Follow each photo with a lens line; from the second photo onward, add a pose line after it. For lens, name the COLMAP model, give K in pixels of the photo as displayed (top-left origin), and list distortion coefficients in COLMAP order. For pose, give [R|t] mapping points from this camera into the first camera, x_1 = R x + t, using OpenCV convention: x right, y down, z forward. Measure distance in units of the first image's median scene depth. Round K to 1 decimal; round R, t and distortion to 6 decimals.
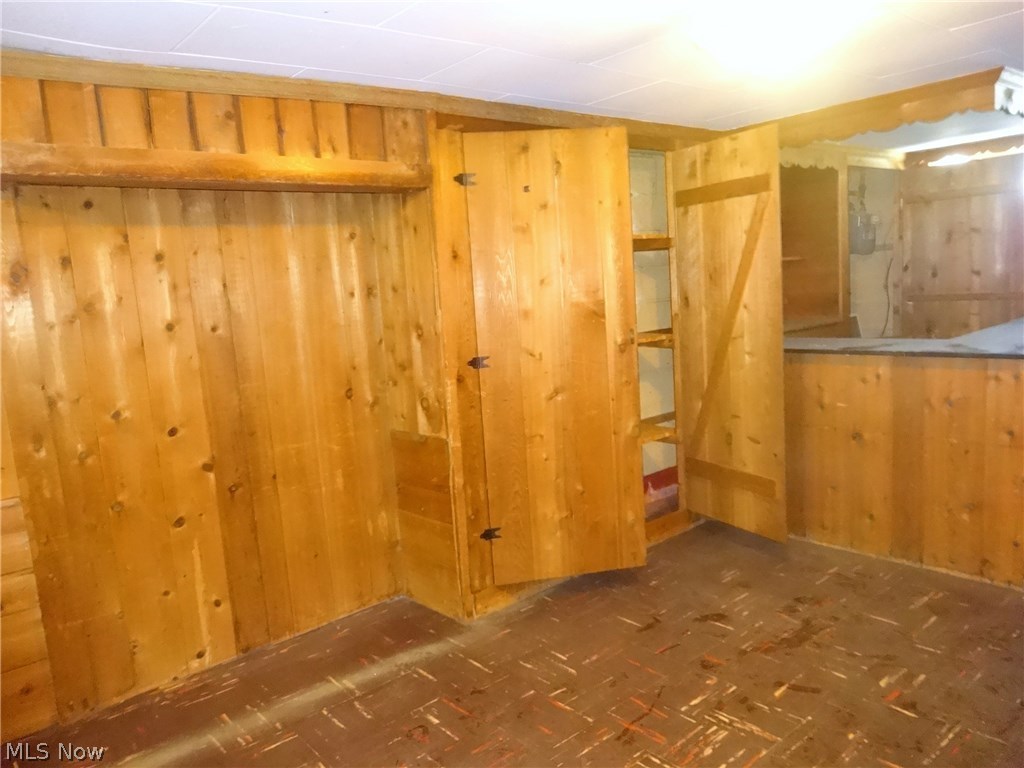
lens RADIAL K [[752.6, 0, 512.0], [0, 752.6, 384.0], [0, 0, 1]] dist [-0.002687, -0.005307]
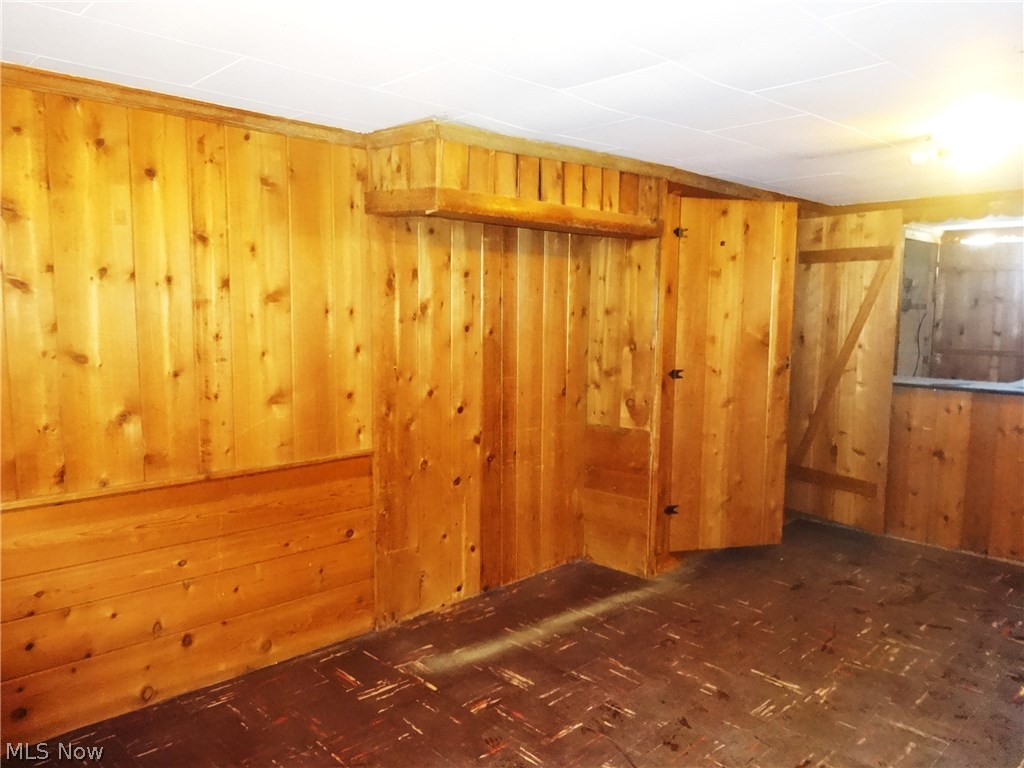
lens RADIAL K [[752.6, 0, 512.0], [0, 752.6, 384.0], [0, 0, 1]] dist [-0.002687, -0.005307]
pose [[0.995068, 0.070878, 0.069394, -0.397358], [-0.068306, 0.996911, -0.038765, 0.055578], [-0.071927, 0.033834, 0.996836, -0.249598]]
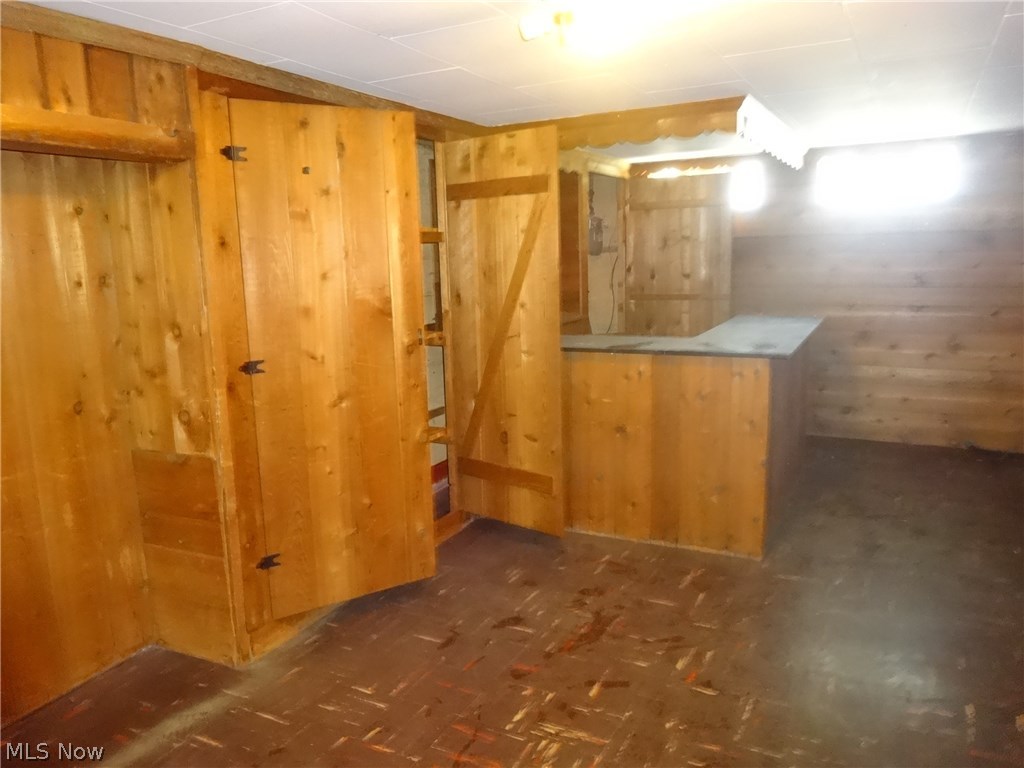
lens RADIAL K [[752.6, 0, 512.0], [0, 752.6, 384.0], [0, 0, 1]] dist [-0.002687, -0.005307]
pose [[0.925143, -0.023885, 0.378866, -0.093140], [0.017568, 0.999643, 0.020122, -0.021037], [-0.379211, -0.011960, 0.925233, 0.083960]]
